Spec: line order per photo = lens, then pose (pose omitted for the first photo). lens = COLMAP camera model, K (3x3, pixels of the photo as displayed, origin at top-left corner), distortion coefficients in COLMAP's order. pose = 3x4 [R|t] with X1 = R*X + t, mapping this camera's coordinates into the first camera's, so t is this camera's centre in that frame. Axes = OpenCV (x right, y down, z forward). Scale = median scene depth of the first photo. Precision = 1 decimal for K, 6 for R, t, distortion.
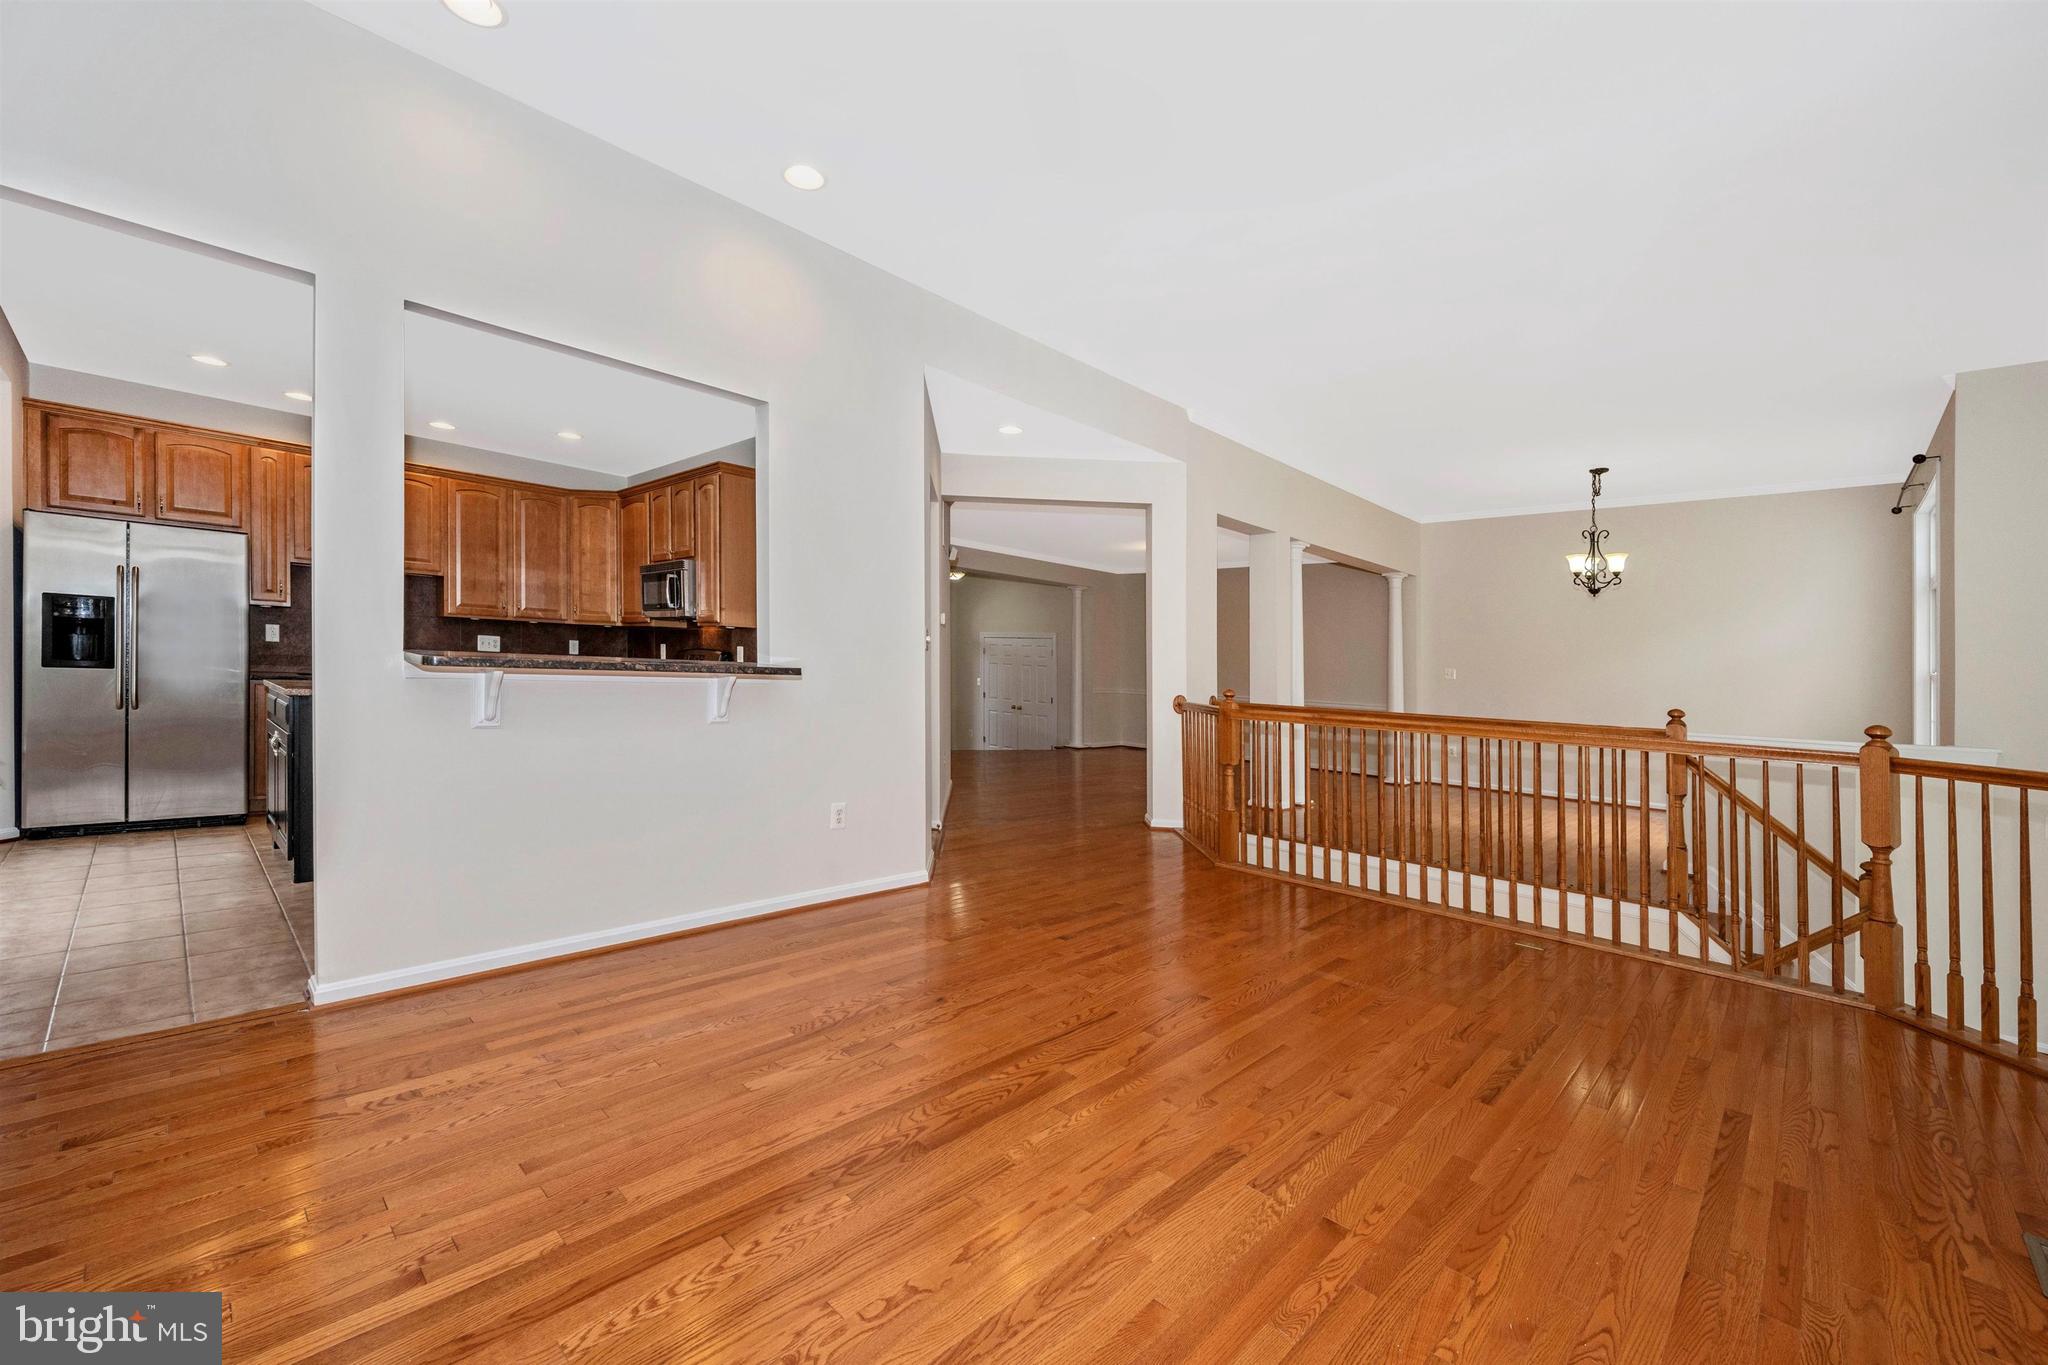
lens RADIAL K [[837.4, 0, 975.3], [0, 837.4, 680.9], [0, 0, 1]] dist [-0.000066, -0.000095]
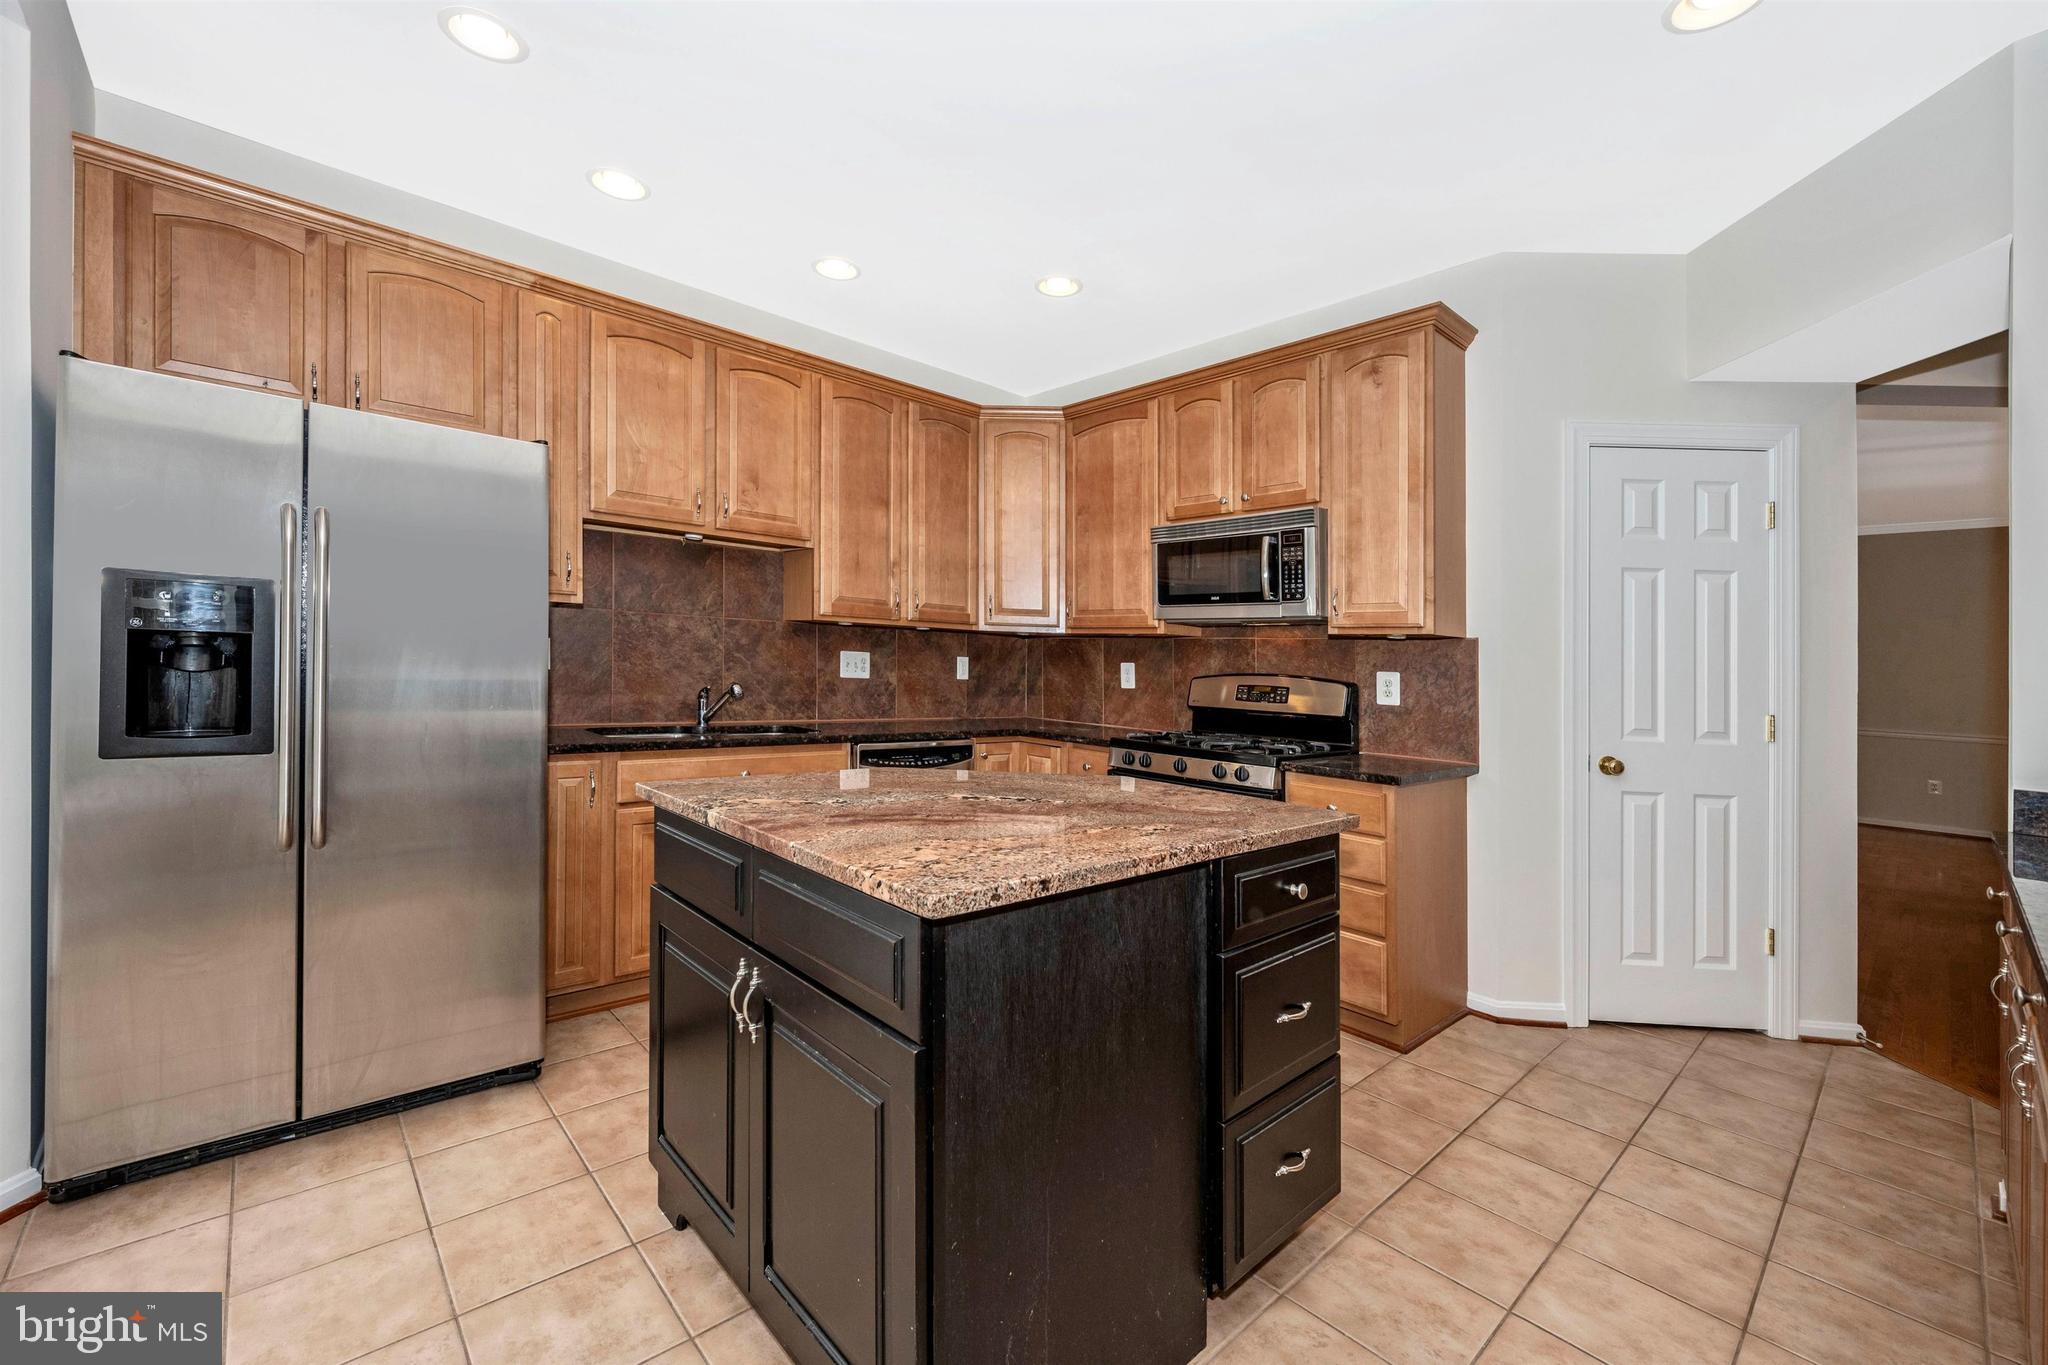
lens RADIAL K [[836.9, 0, 1021.4], [0, 836.9, 670.7], [0, 0, 1]] dist [0.000978, 0.000366]
pose [[0.999170, 0.001315, -0.040718, -0.617840], [-0.001545, 0.999983, -0.005612, -0.051207], [0.040710, 0.005671, 0.999155, 0.578167]]
